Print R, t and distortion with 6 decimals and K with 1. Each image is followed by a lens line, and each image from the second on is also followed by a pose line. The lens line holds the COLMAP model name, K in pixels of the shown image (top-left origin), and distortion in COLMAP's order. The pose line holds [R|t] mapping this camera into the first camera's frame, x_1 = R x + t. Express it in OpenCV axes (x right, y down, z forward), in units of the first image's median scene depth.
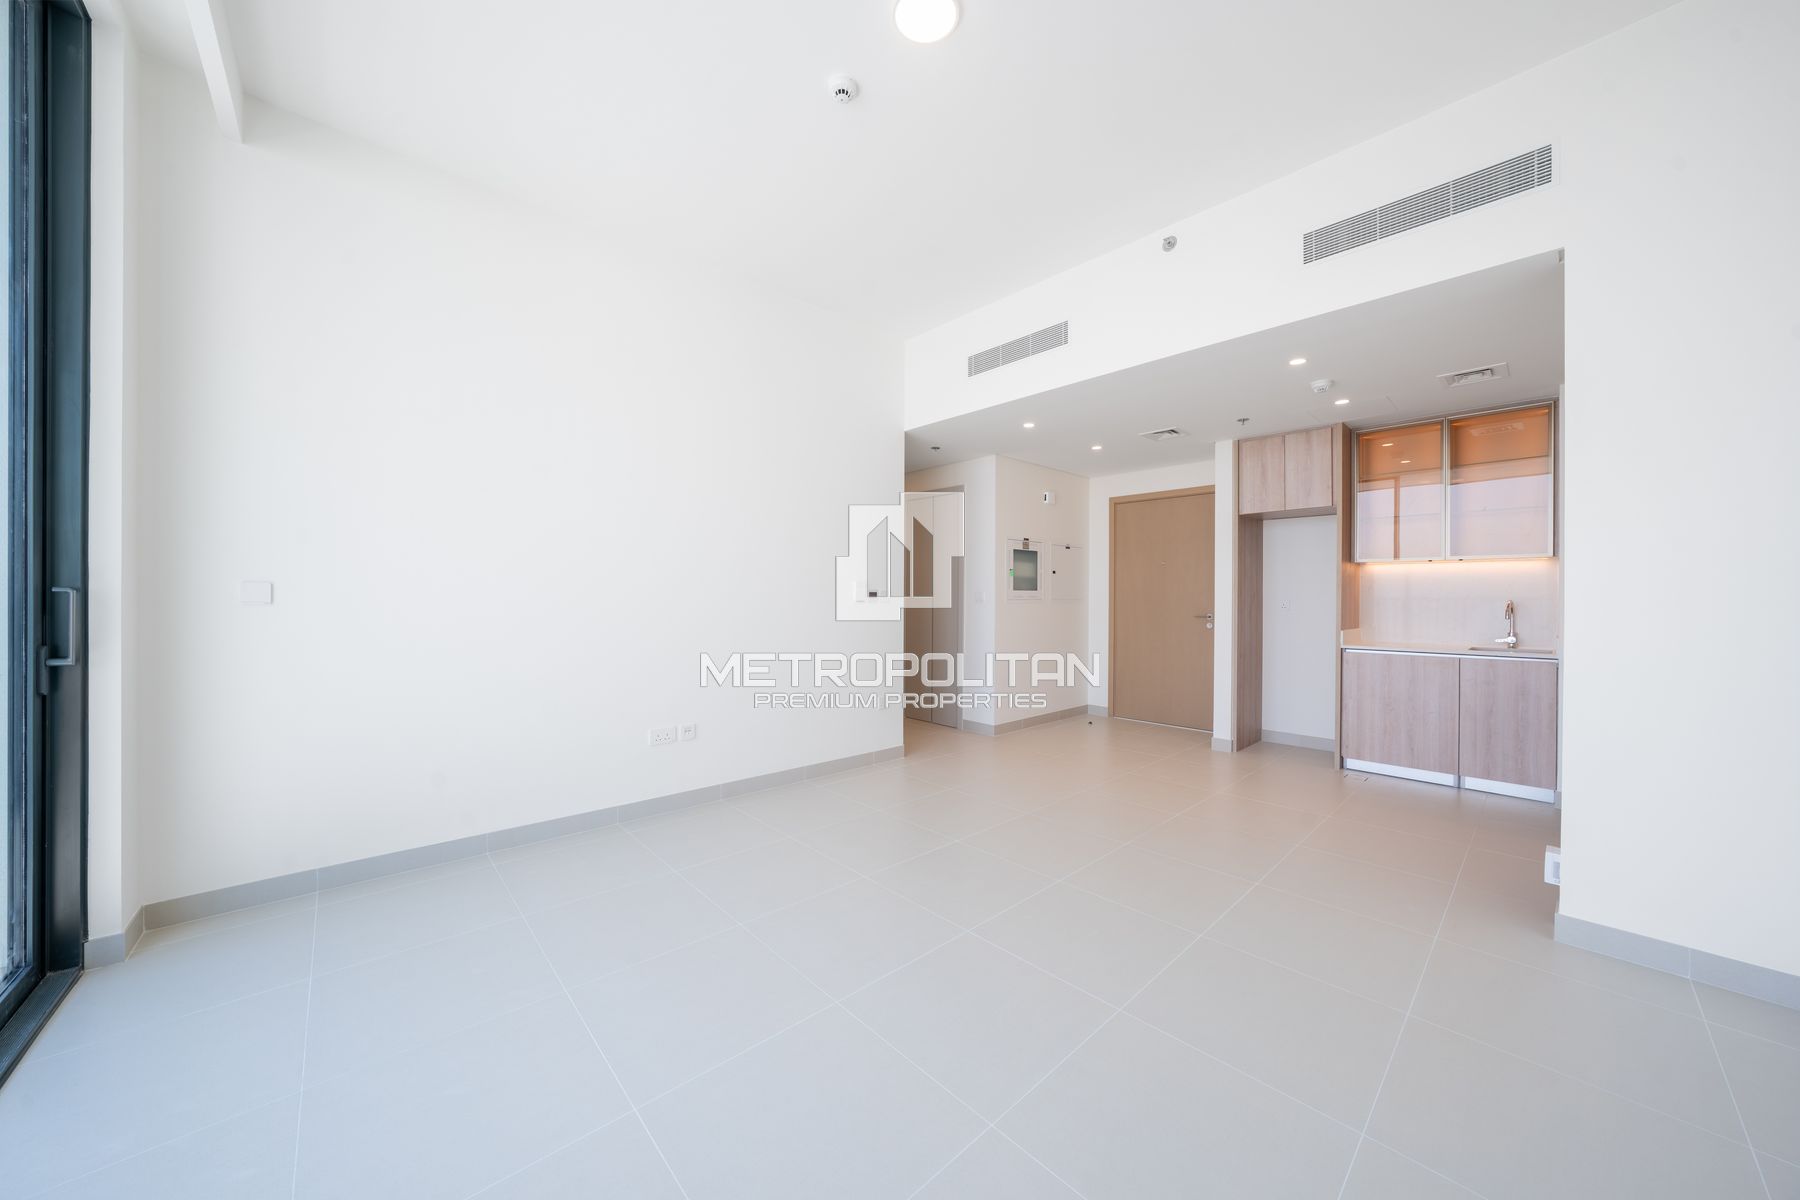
lens RADIAL K [[616.1, 0, 899.7], [0, 616.1, 598.9], [0, 0, 1]] dist [-0.030584, 0.007008]
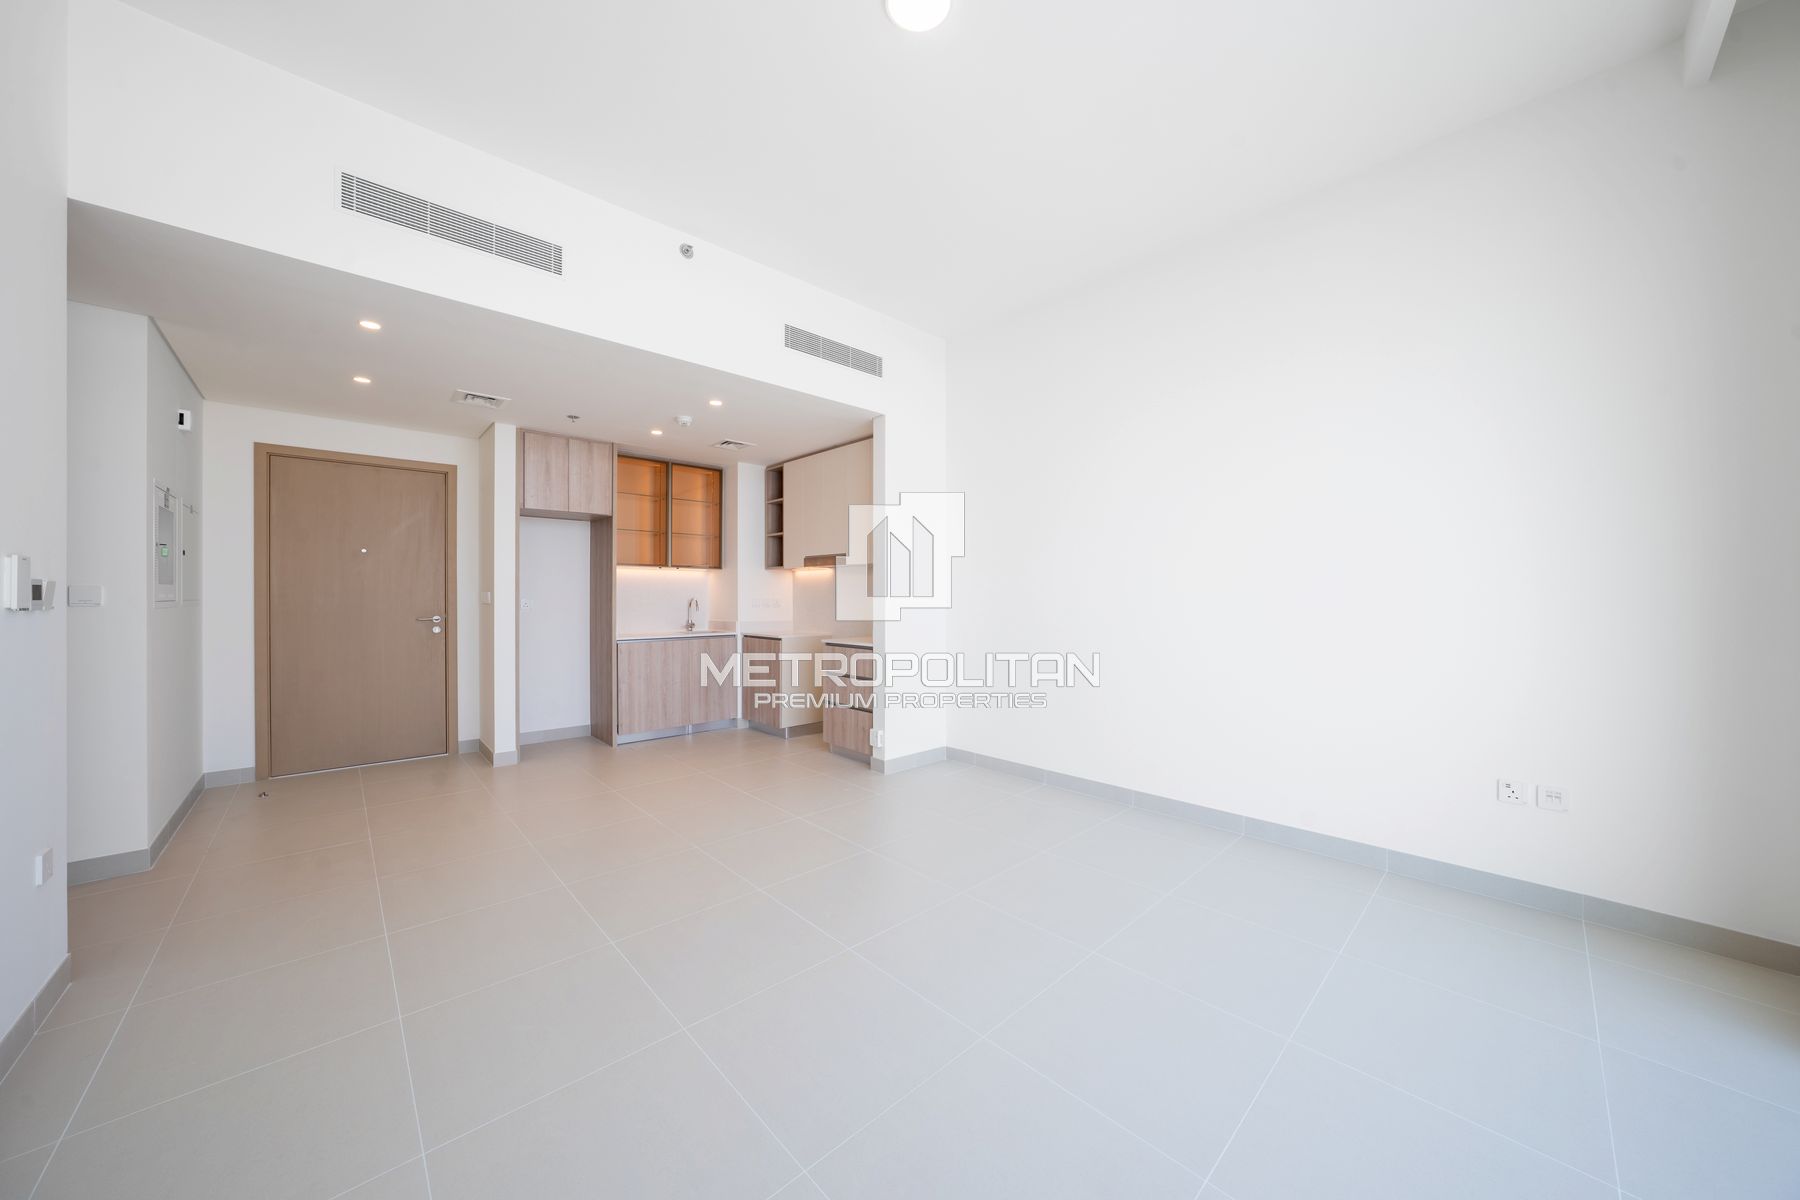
lens RADIAL K [[628.2, 0, 895.0], [0, 628.2, 599.0], [0, 0, 1]] dist [-0.026657, 0.007861]
pose [[-0.004213, -0.004162, 0.999982, -0.430700], [0.004249, 0.999982, 0.004180, 0.000538], [-0.999982, 0.004266, -0.004195, 0.457278]]
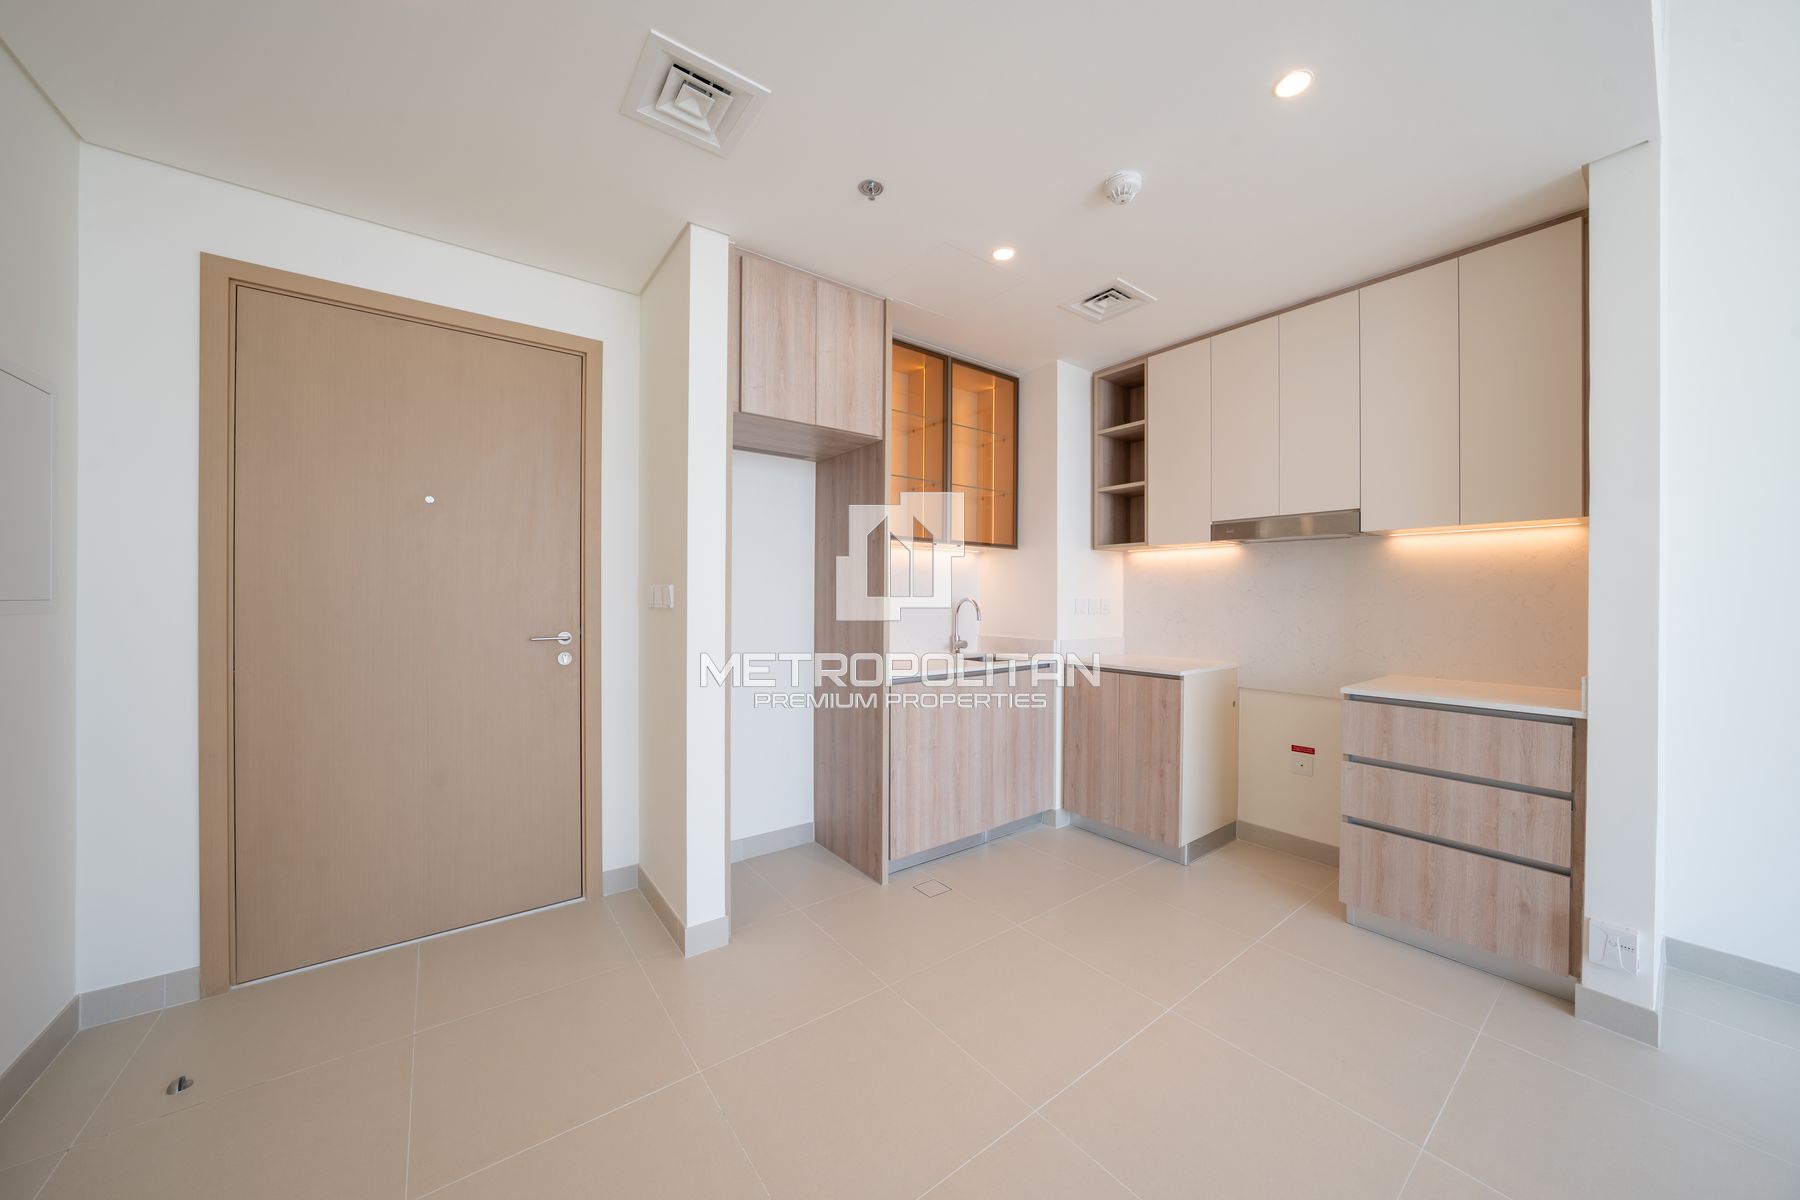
lens RADIAL K [[628.2, 0, 895.0], [0, 628.2, 599.0], [0, 0, 1]] dist [-0.026657, 0.007861]
pose [[0.092617, -0.005700, 0.995685, 0.110779], [-0.000189, 0.999983, 0.005743, -0.001145], [-0.995702, -0.000720, 0.092615, 0.893308]]
